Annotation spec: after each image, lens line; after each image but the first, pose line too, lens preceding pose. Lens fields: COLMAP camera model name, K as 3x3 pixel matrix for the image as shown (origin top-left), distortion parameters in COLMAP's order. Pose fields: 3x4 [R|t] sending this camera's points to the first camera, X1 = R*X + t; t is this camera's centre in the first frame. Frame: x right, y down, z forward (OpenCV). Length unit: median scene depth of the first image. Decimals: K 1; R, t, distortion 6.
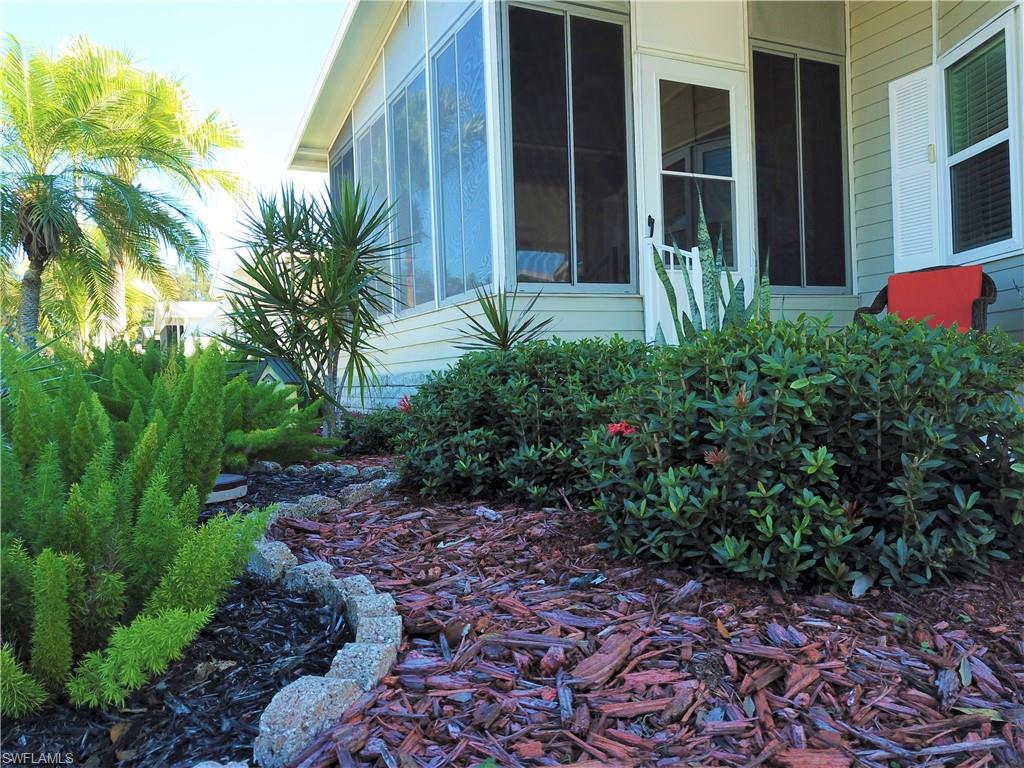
lens RADIAL K [[793.3, 0, 503.7], [0, 793.3, 392.2], [0, 0, 1]] dist [0.017042, -0.030165]
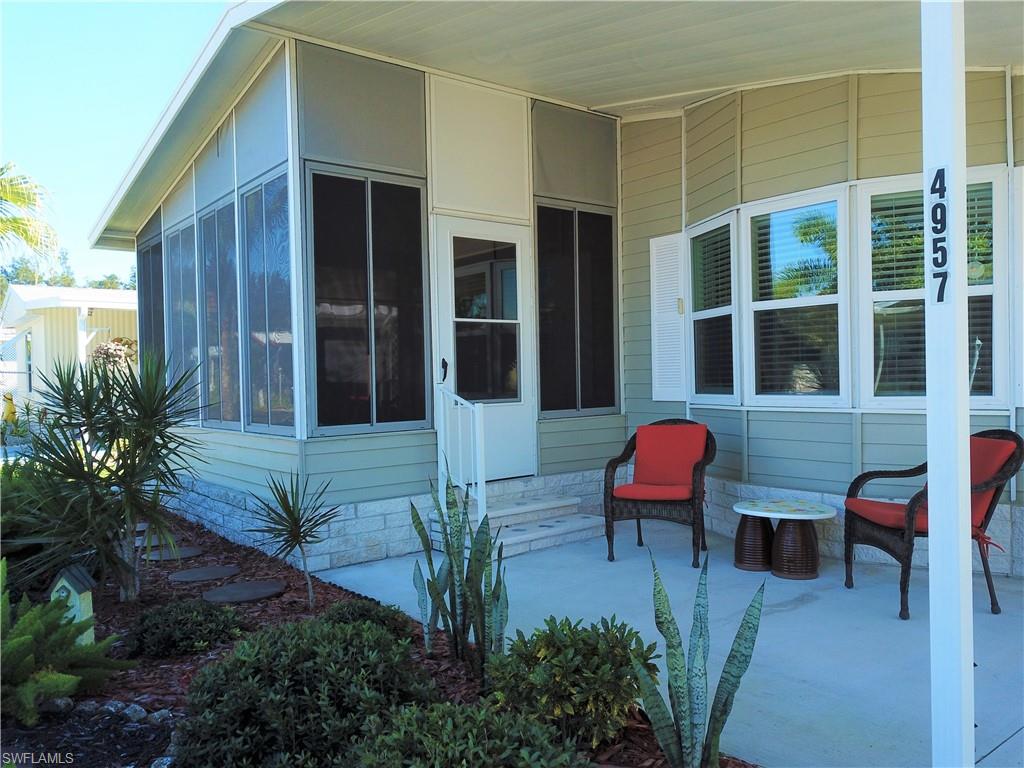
lens RADIAL K [[793.3, 0, 514.5], [0, 793.3, 388.8], [0, 0, 1]] dist [0.017042, -0.030165]
pose [[0.975287, 0.009868, 0.220720, 0.034927], [-0.008381, 0.999935, -0.007676, -0.168732], [-0.220782, 0.005636, 0.975307, -0.107593]]
